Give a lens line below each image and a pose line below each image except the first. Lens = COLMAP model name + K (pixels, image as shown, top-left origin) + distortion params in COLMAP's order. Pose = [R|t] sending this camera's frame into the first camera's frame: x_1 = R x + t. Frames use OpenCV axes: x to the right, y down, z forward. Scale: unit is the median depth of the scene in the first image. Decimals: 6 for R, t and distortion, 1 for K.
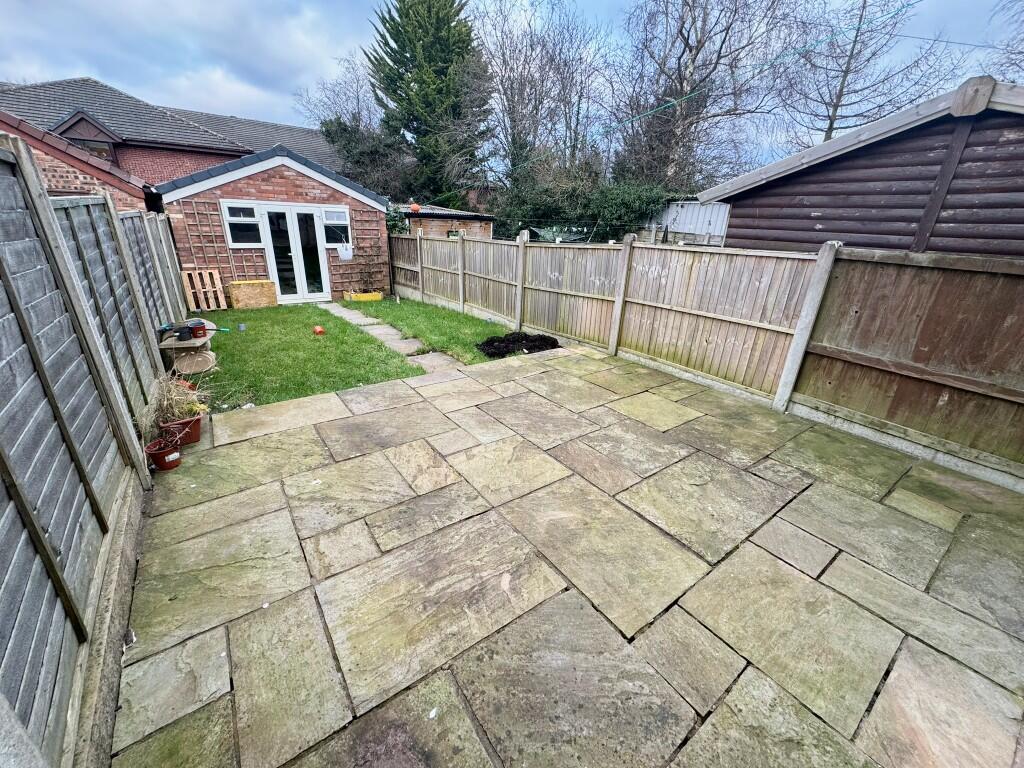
lens RADIAL K [[406.3, 0, 513.1], [0, 406.3, 382.2], [0, 0, 1]] dist [0.000942, -0.000040]
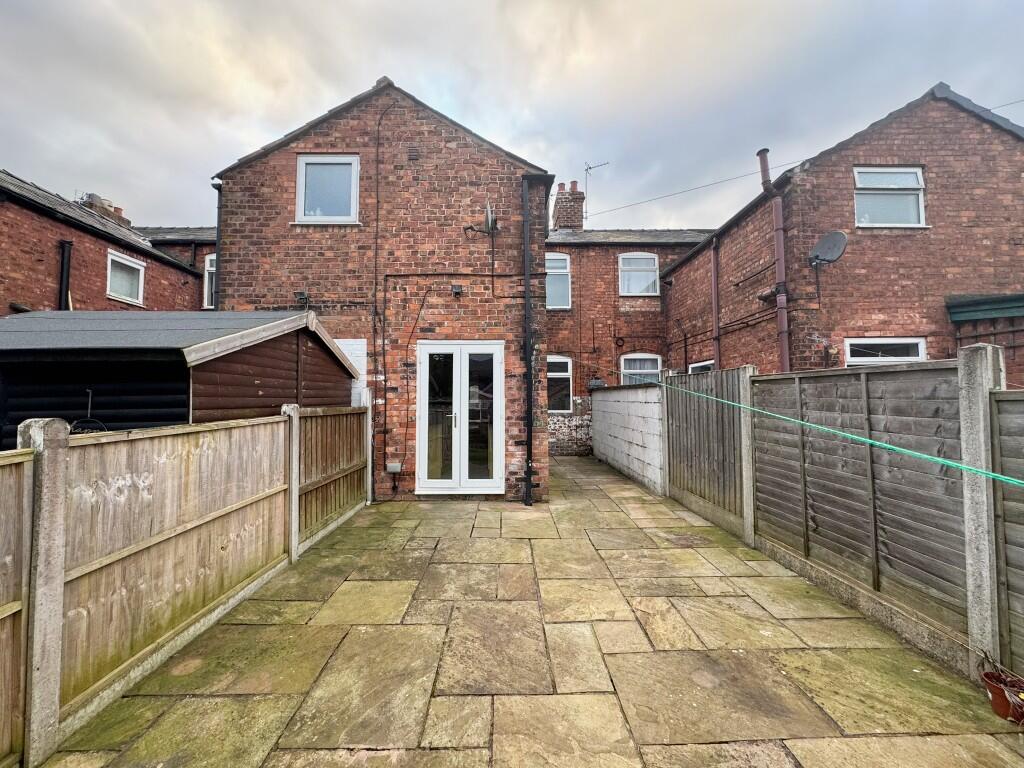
lens RADIAL K [[406.3, 0, 512.0], [0, 406.3, 382.2], [0, 0, 1]] dist [0.000942, -0.000040]
pose [[-0.817817, -0.009805, 0.575395, -0.466673], [0.190821, 0.938668, 0.287212, -0.675188], [-0.542921, 0.344684, -0.765787, 1.659208]]
